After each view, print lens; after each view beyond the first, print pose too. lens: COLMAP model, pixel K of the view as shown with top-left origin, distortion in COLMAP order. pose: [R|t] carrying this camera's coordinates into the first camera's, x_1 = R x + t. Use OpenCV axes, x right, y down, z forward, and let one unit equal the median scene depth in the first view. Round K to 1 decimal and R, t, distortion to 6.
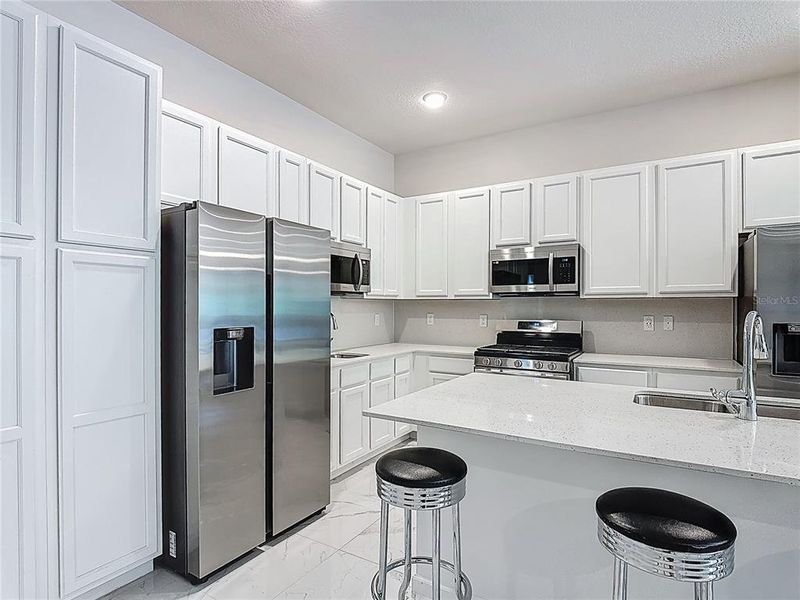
lens RADIAL K [[434.7, 0, 401.5], [0, 434.7, 302.9], [0, 0, 1]] dist [-0.002606, -0.003651]
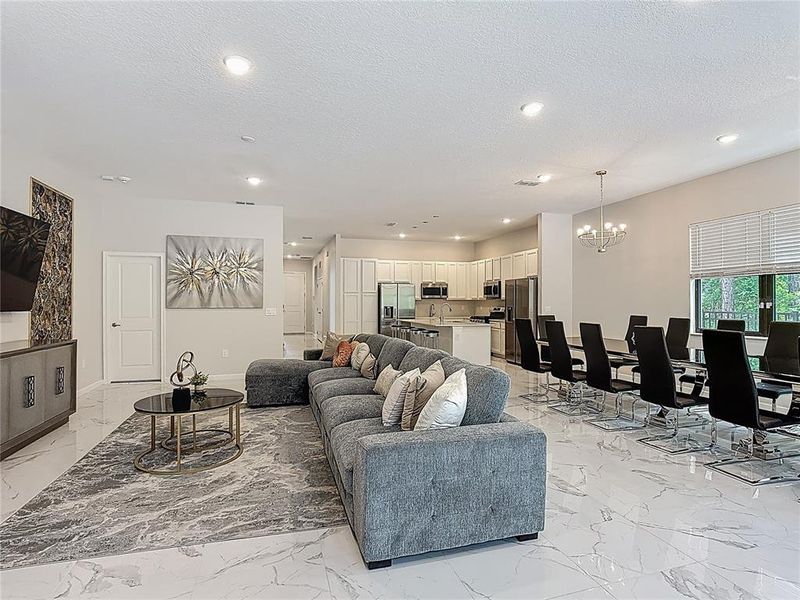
lens RADIAL K [[434.7, 0, 398.1], [0, 434.7, 300.5], [0, 0, 1]] dist [-0.002606, -0.003651]
pose [[0.732477, -0.004223, -0.680779, 1.845217], [0.006902, 0.999975, 0.001222, -0.011867], [0.680757, -0.005594, 0.732488, -1.558158]]
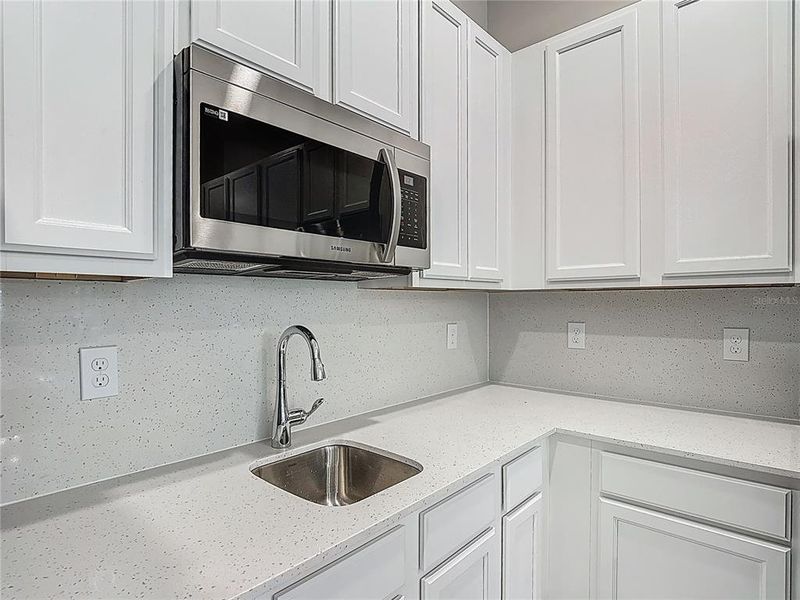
lens RADIAL K [[434.7, 0, 401.1], [0, 434.7, 304.2], [0, 0, 1]] dist [-0.002606, -0.003651]
pose [[0.982548, -0.003162, -0.185983, -0.029597], [0.005939, 0.999879, 0.014378, -0.001239], [0.185915, -0.015231, 0.982448, 0.677416]]
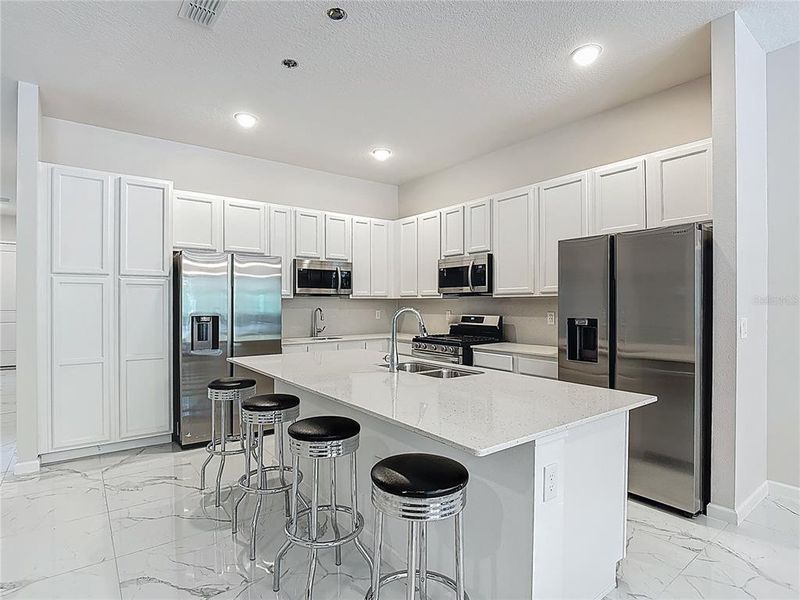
lens RADIAL K [[434.7, 0, 404.4], [0, 434.7, 303.5], [0, 0, 1]] dist [-0.002606, -0.003651]
pose [[0.927258, -0.001360, -0.374420, 0.629014], [0.003652, 0.999979, 0.005411, -0.001208], [0.374404, -0.006385, 0.927244, -0.233397]]
